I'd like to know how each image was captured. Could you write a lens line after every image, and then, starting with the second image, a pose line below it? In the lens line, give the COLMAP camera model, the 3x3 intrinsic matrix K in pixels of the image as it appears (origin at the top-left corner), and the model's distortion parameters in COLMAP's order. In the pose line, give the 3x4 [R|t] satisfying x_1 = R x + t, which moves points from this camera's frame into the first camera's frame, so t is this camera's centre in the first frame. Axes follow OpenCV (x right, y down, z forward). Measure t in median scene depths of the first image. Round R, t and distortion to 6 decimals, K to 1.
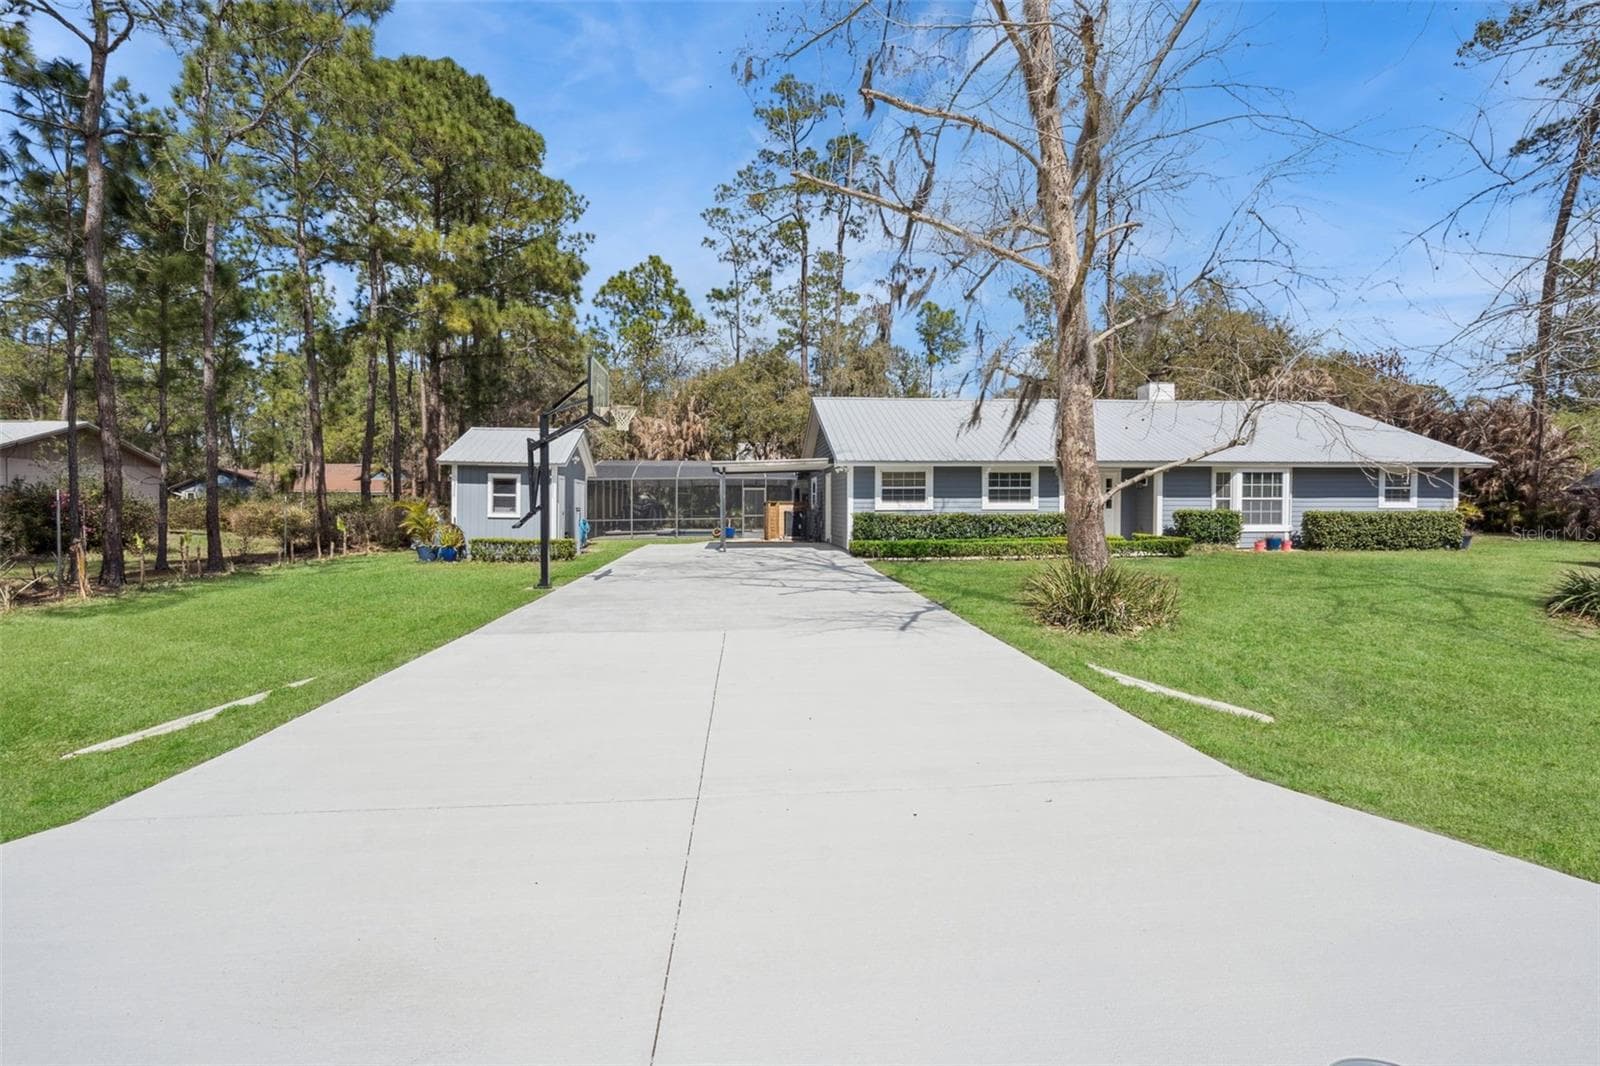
lens RADIAL K [[713.4, 0, 800.0], [0, 713.4, 533.0], [0, 0, 1]] dist [-0.000095, 0.000216]
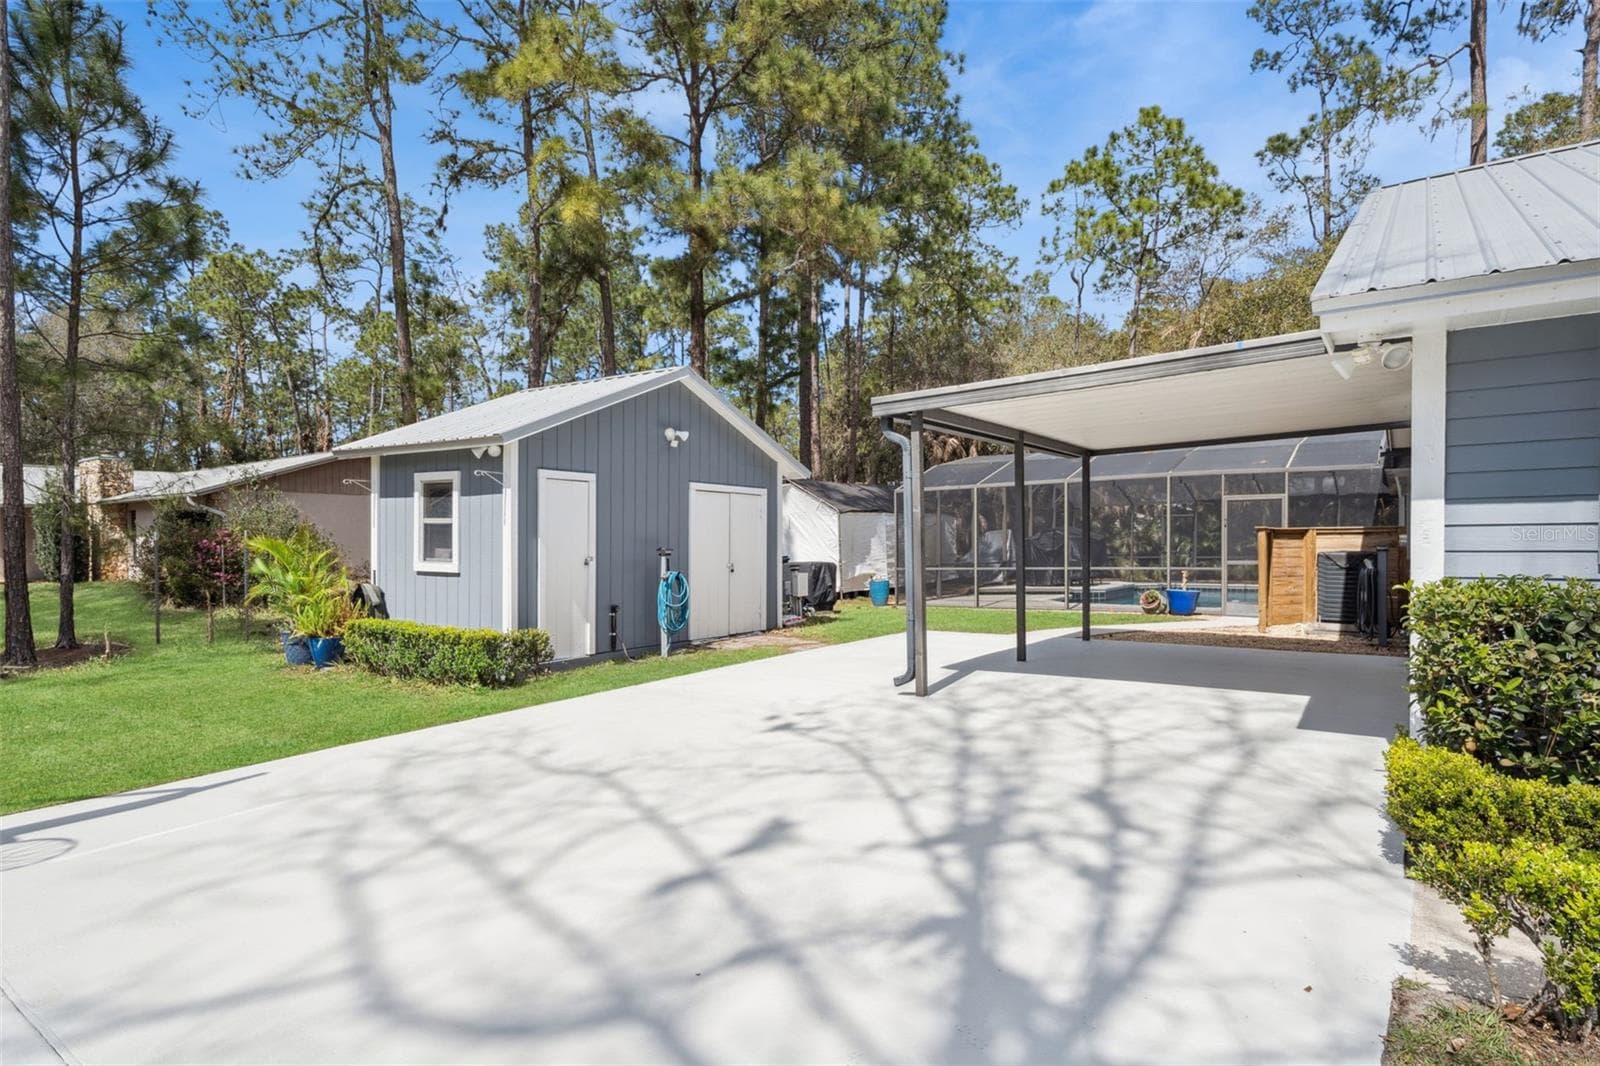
lens RADIAL K [[861.3, 0, 799.8], [0, 861.3, 552.3], [0, 0, 1]] dist [0.002260, 0.000957]
pose [[0.756240, 0.003202, -0.654287, 0.040927], [-0.017540, 0.999728, -0.015381, -0.011833], [0.654059, 0.023108, 0.756090, 0.299124]]
